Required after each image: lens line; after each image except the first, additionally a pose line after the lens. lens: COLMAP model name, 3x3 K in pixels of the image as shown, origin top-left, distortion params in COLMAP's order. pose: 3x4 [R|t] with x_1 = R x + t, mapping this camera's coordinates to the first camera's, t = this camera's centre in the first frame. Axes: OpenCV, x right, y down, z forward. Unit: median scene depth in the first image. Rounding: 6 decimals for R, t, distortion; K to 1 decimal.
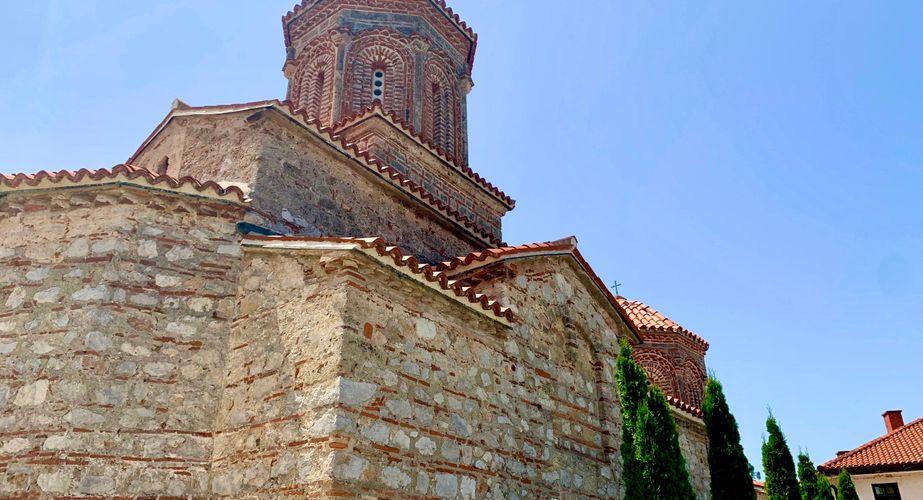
lens RADIAL K [[672.2, 0, 461.5], [0, 672.2, 266.6], [0, 0, 1]] dist [0.121612, -0.162965]
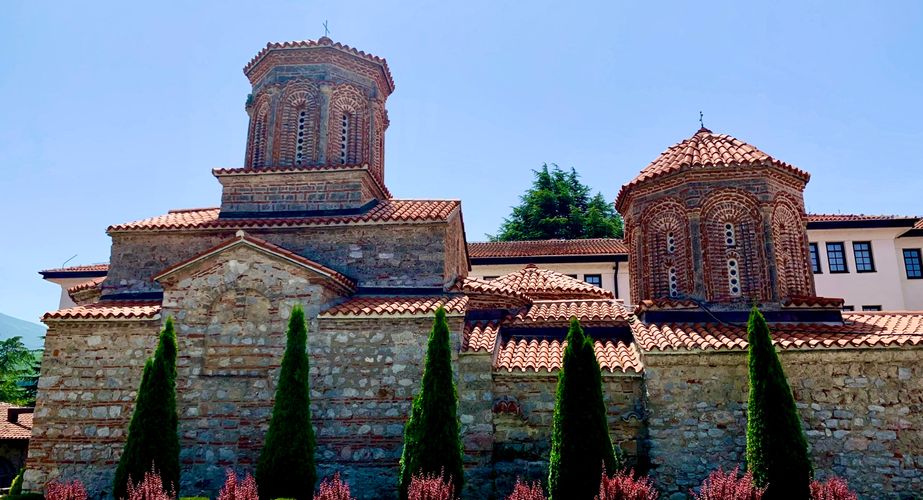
lens RADIAL K [[672.2, 0, 461.5], [0, 672.2, 266.6], [0, 0, 1]] dist [0.121612, -0.162965]
pose [[0.542201, -0.208338, -0.814011, 2.369402], [0.367111, 0.930155, 0.006463, 0.287699], [0.755810, -0.302336, 0.580814, 0.710604]]
